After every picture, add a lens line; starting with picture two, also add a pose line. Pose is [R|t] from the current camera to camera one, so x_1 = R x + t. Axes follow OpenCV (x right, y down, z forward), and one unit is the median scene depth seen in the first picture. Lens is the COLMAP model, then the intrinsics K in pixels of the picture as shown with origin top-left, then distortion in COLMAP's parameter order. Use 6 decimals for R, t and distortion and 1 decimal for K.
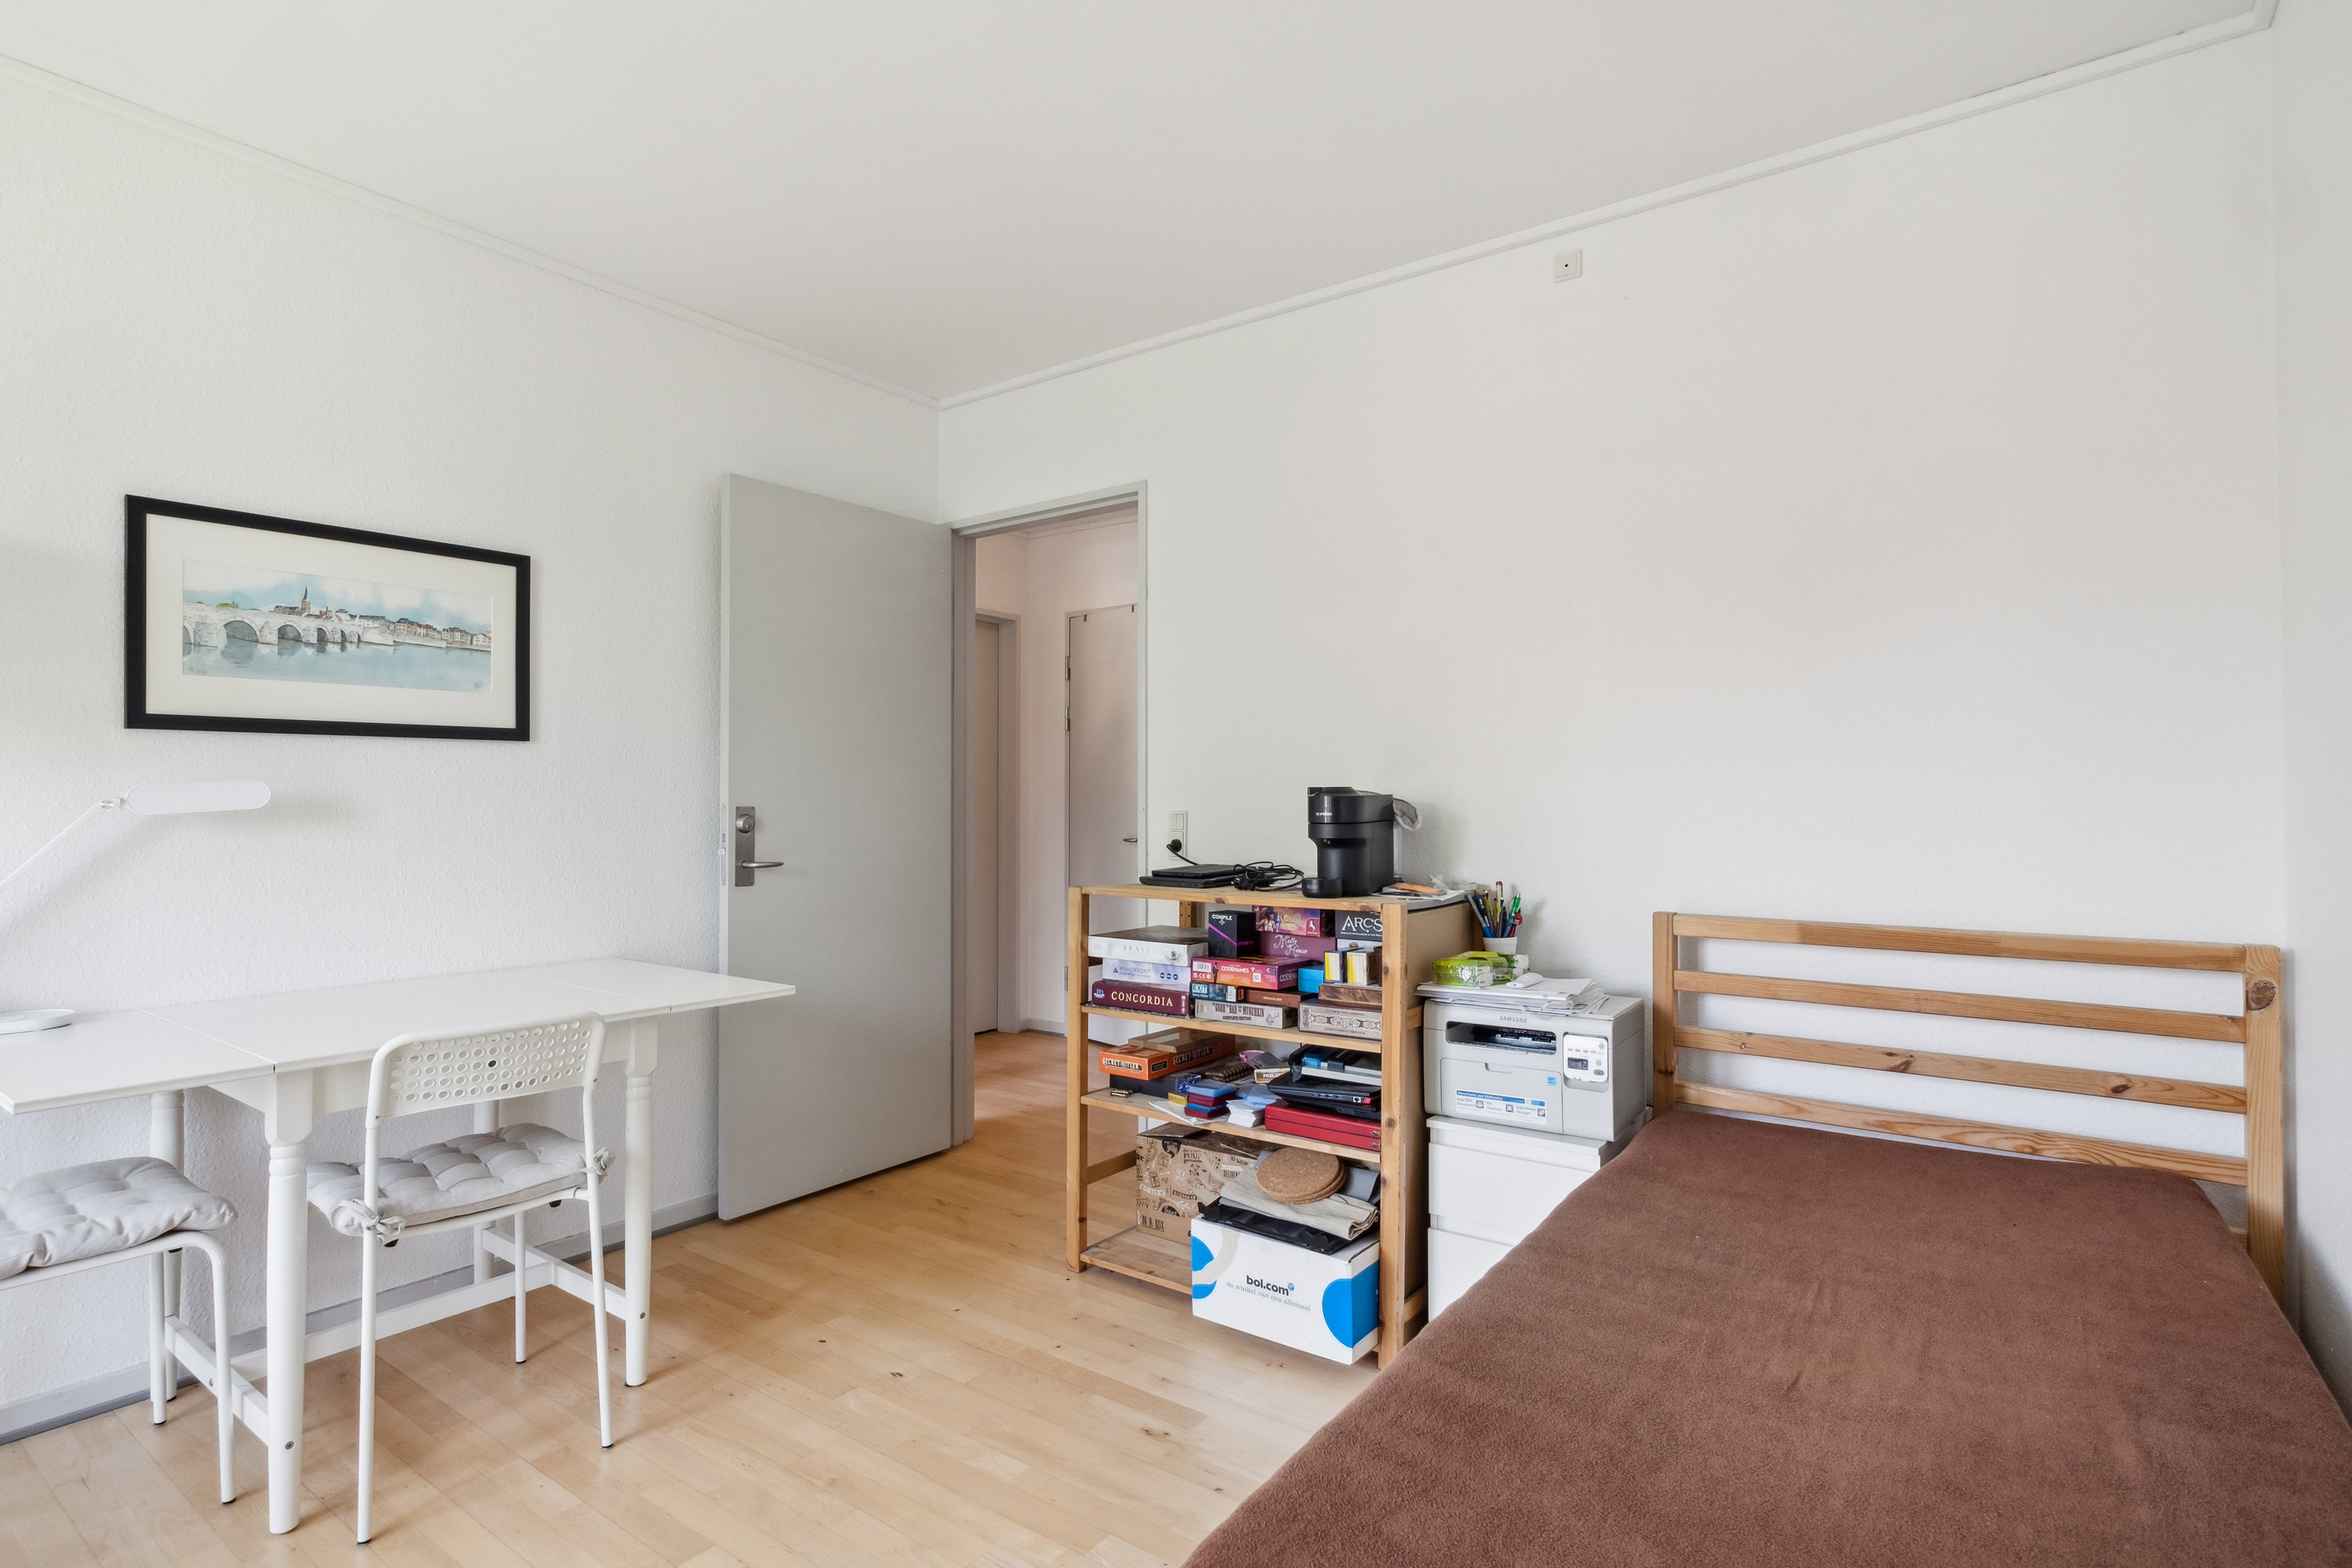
lens RADIAL K [[1155.6, 0, 1176.2], [0, 1155.6, 798.5], [0, 0, 1]] dist [-0.005124, -0.000973]
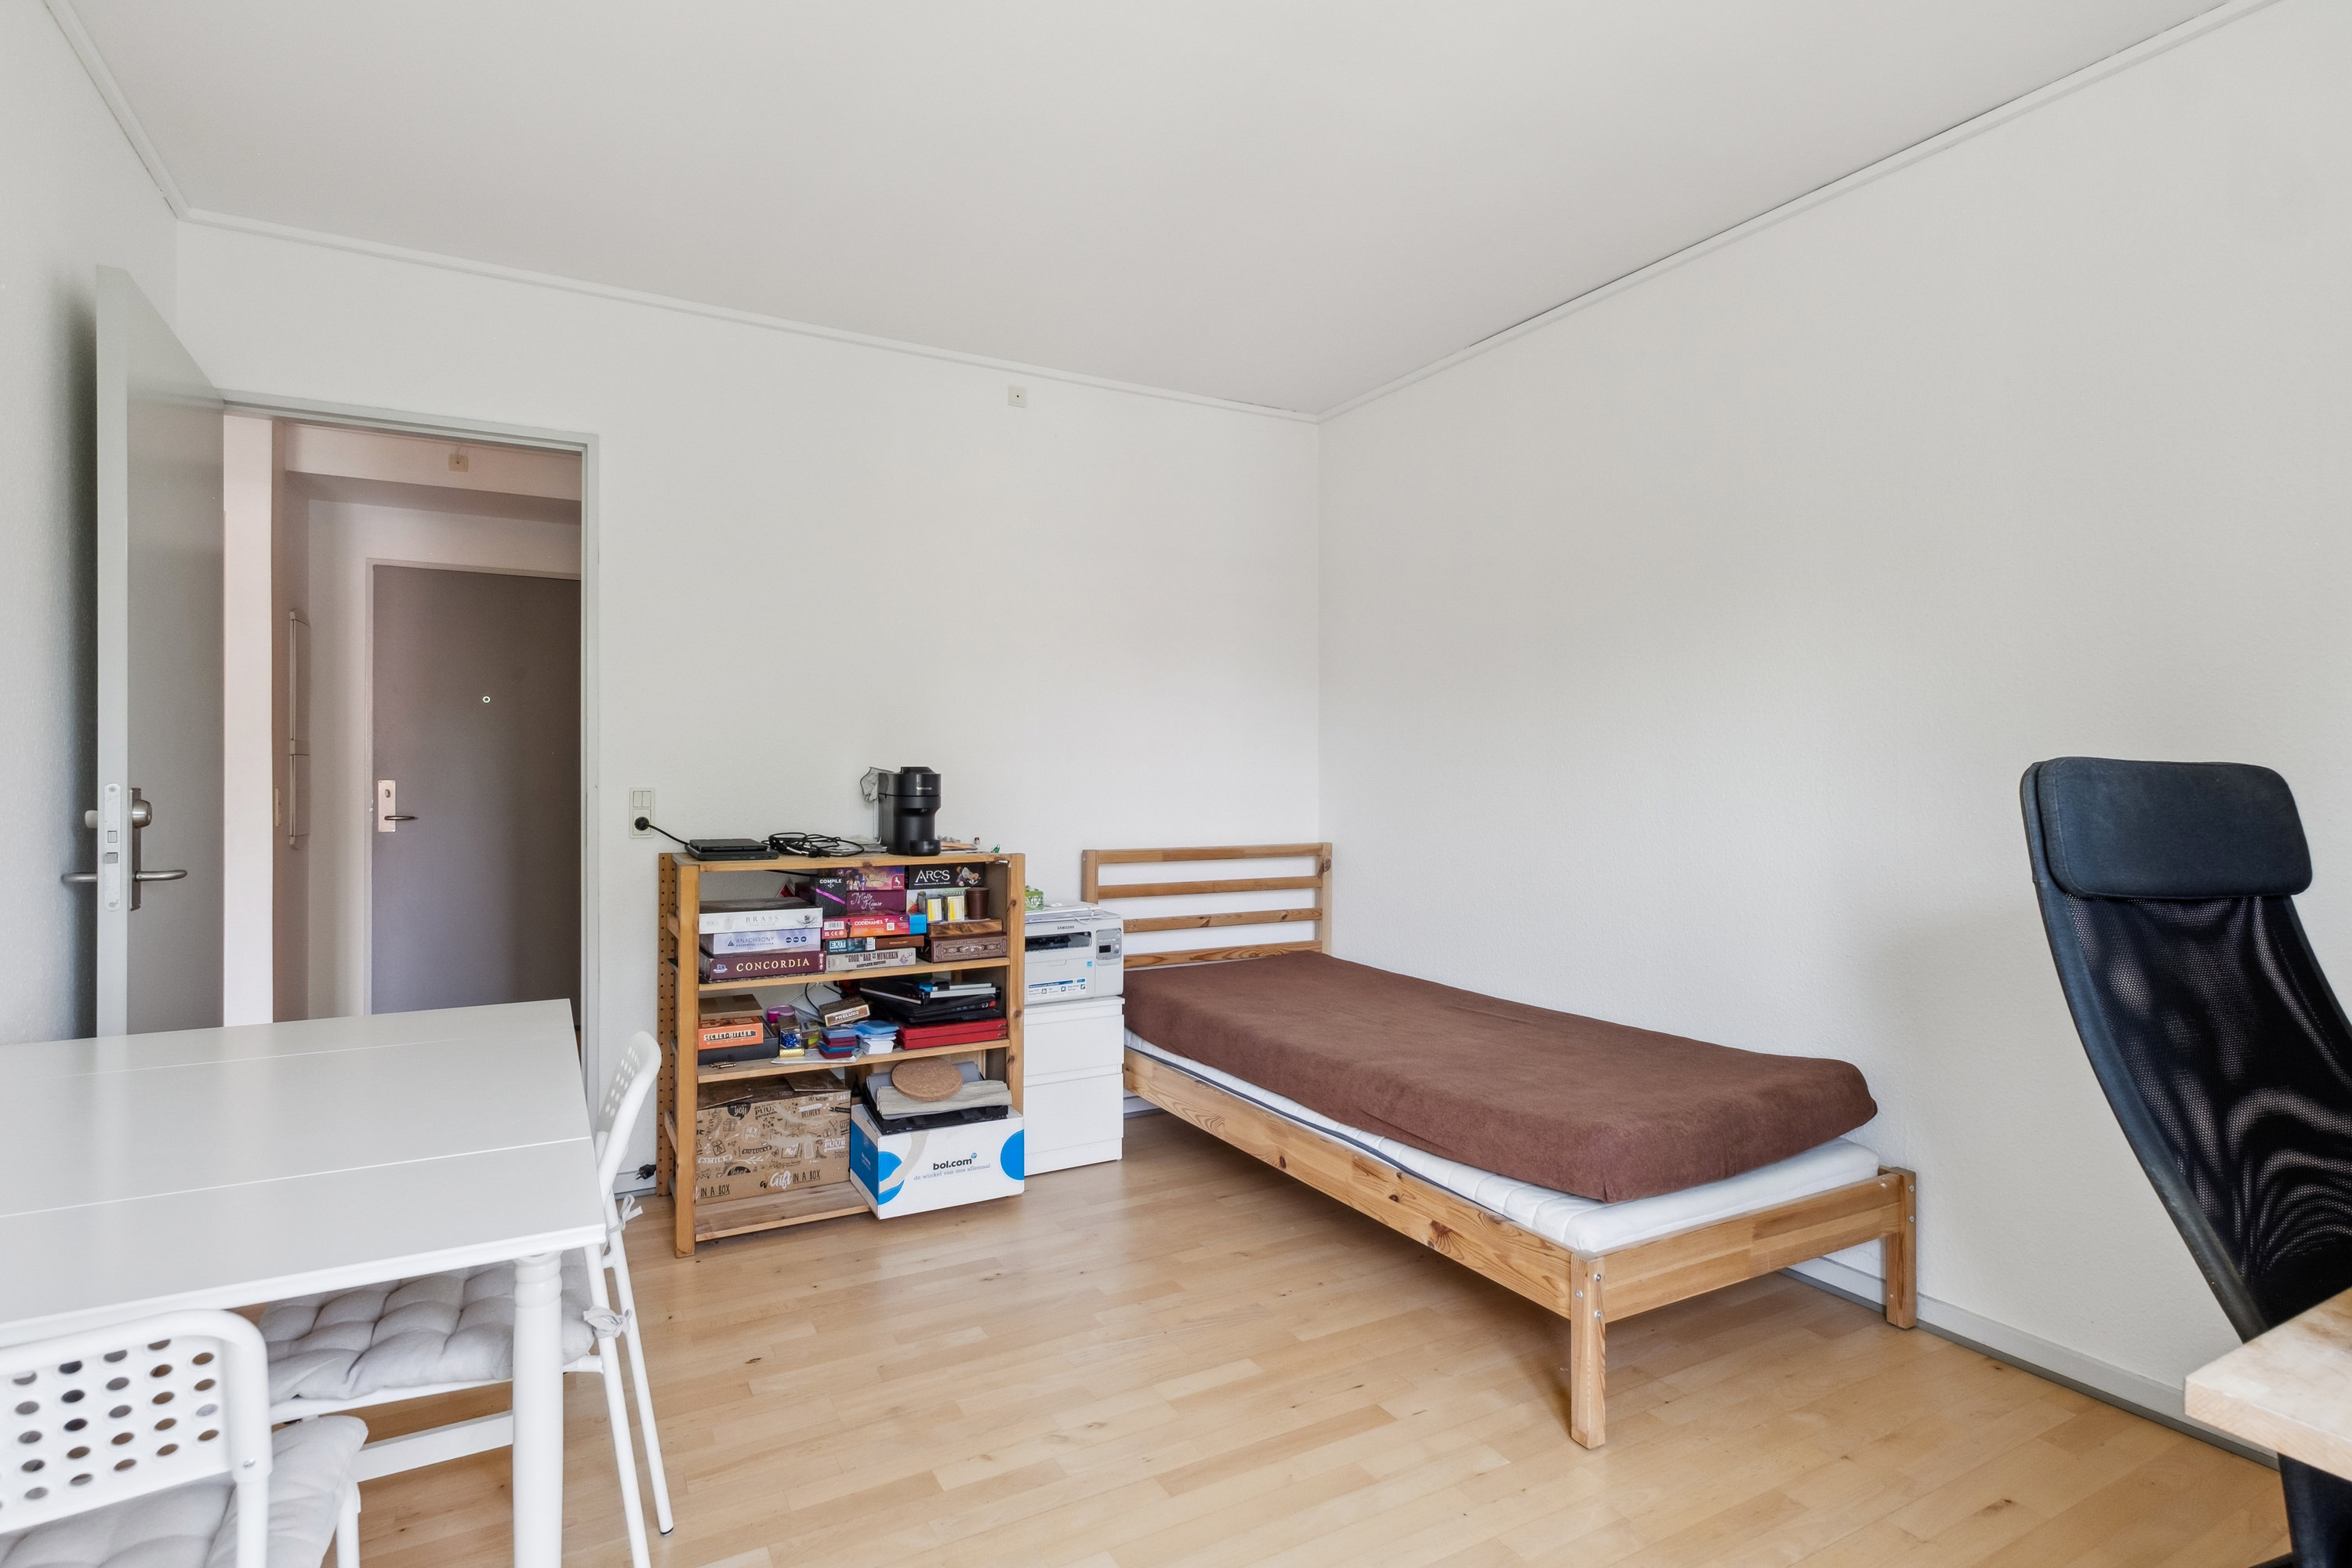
lens RADIAL K [[1155.6, 0, 1180.3], [0, 1155.6, 774.5], [0, 0, 1]] dist [-0.005124, -0.000973]
pose [[0.427576, -0.000921, 0.903979, -0.862641], [-0.005716, 0.999977, 0.003723, -0.007361], [-0.903961, -0.006759, 0.427561, 0.219653]]
